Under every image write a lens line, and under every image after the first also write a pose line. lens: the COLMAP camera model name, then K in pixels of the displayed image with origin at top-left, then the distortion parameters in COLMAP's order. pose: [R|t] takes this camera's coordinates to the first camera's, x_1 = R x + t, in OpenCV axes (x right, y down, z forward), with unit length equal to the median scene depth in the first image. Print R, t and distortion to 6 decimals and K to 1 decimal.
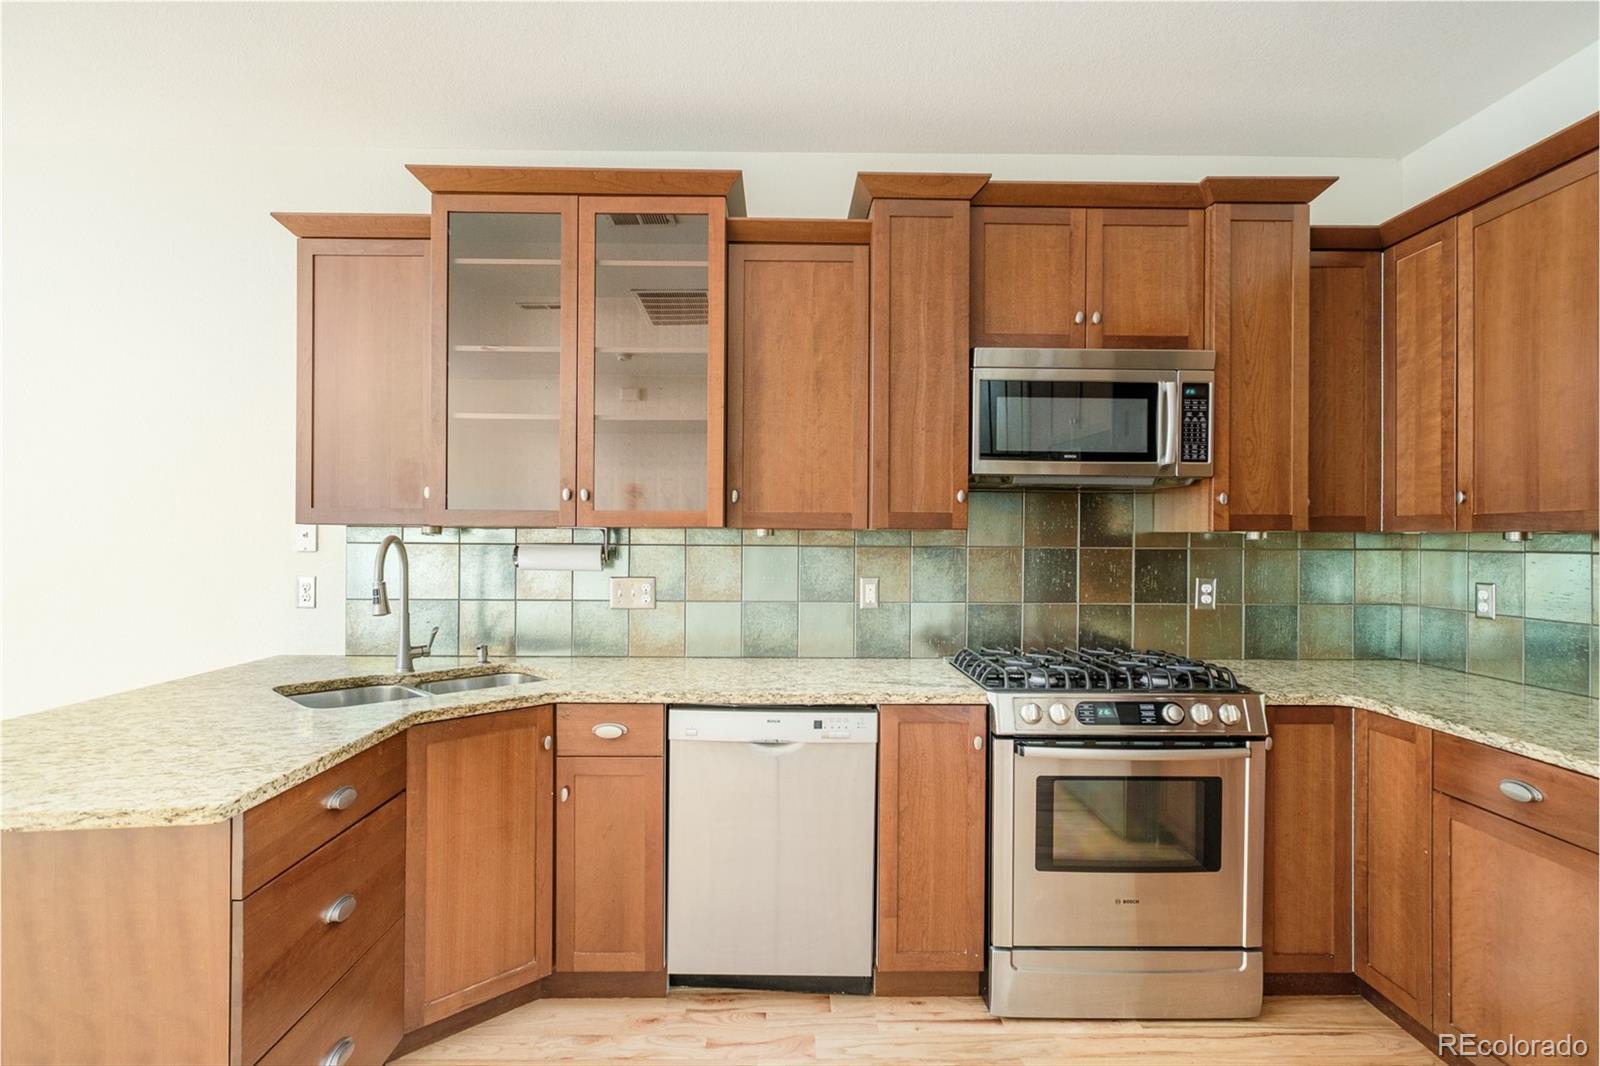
lens RADIAL K [[786.8, 0, 800.0], [0, 786.8, 533.0], [0, 0, 1]] dist [0.000292, 0.000065]
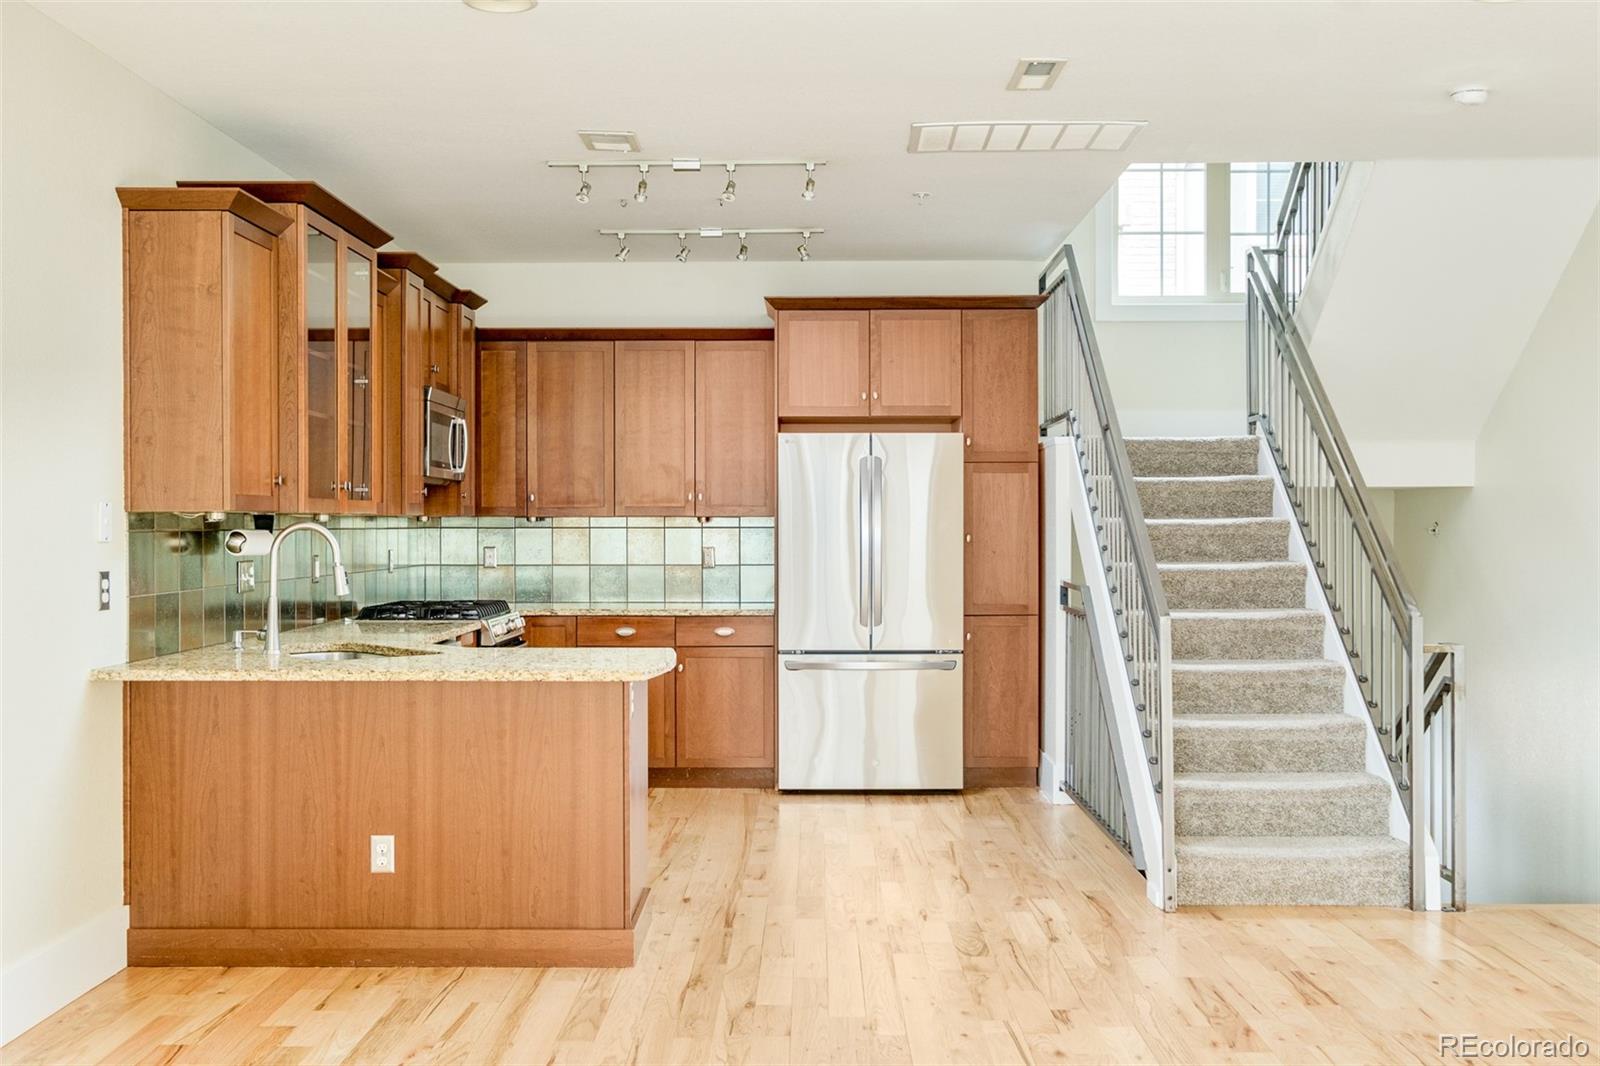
lens RADIAL K [[1720.5, 0, 800.0], [0, 1720.5, 533.0], [0, 0, 1]] dist [0.014780, 0.036997]
pose [[0.075576, -0.012382, 0.997063, -3.203129], [-0.000771, 0.999922, 0.012476, -0.015858], [-0.997140, -0.001711, 0.075560, 0.092062]]
